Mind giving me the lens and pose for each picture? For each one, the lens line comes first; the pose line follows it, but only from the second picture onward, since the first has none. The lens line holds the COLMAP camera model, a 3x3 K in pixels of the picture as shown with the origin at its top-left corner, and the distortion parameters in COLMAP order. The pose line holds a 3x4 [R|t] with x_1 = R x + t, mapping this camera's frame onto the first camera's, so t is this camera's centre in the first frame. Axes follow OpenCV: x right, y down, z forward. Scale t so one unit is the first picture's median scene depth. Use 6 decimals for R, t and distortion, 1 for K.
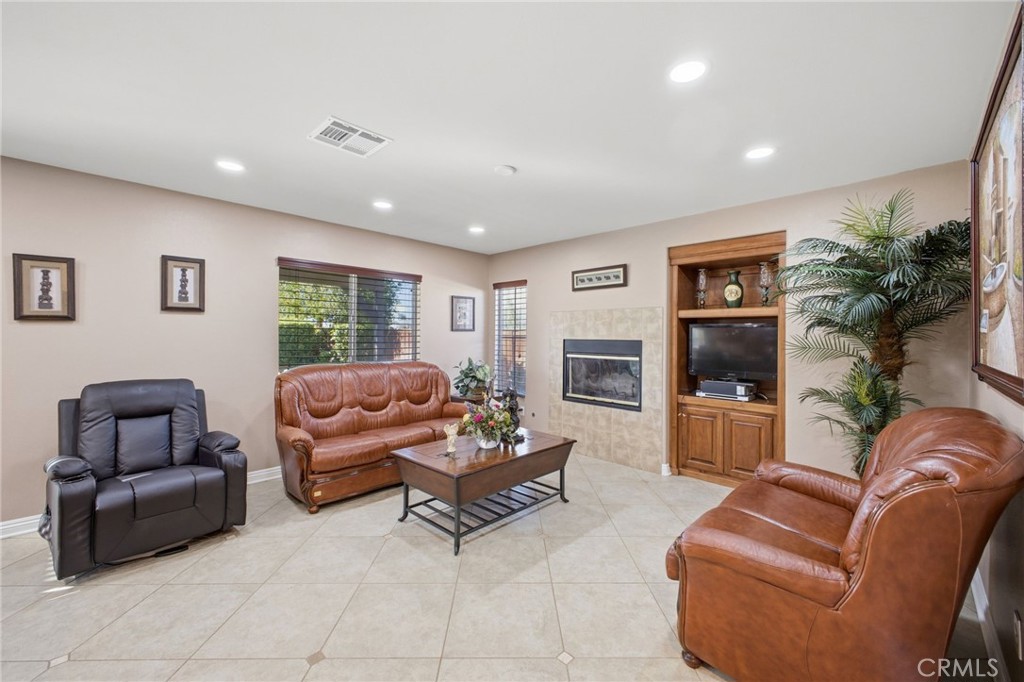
lens RADIAL K [[405.5, 0, 511.1], [0, 405.5, 334.5], [0, 0, 1]] dist [0.011474, -0.003967]
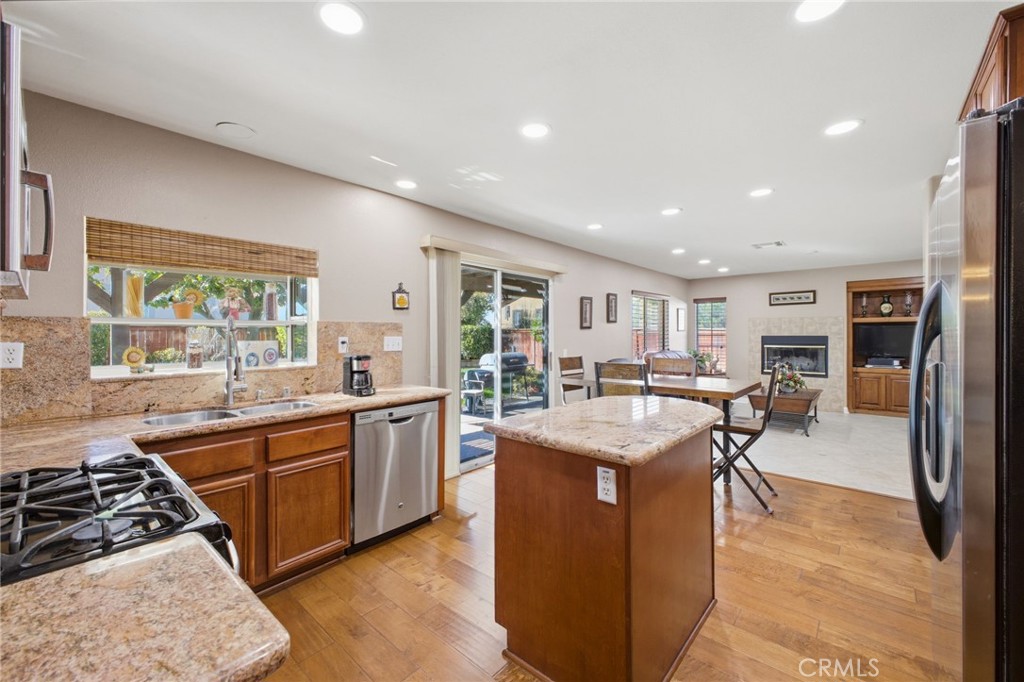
lens RADIAL K [[405.5, 0, 515.4], [0, 405.5, 340.1], [0, 0, 1]] dist [0.011474, -0.003967]
pose [[0.998653, -0.012811, 0.050270, -1.089345], [0.011971, 0.999784, 0.016977, -0.012874], [-0.050477, -0.016352, 0.998591, -0.647185]]
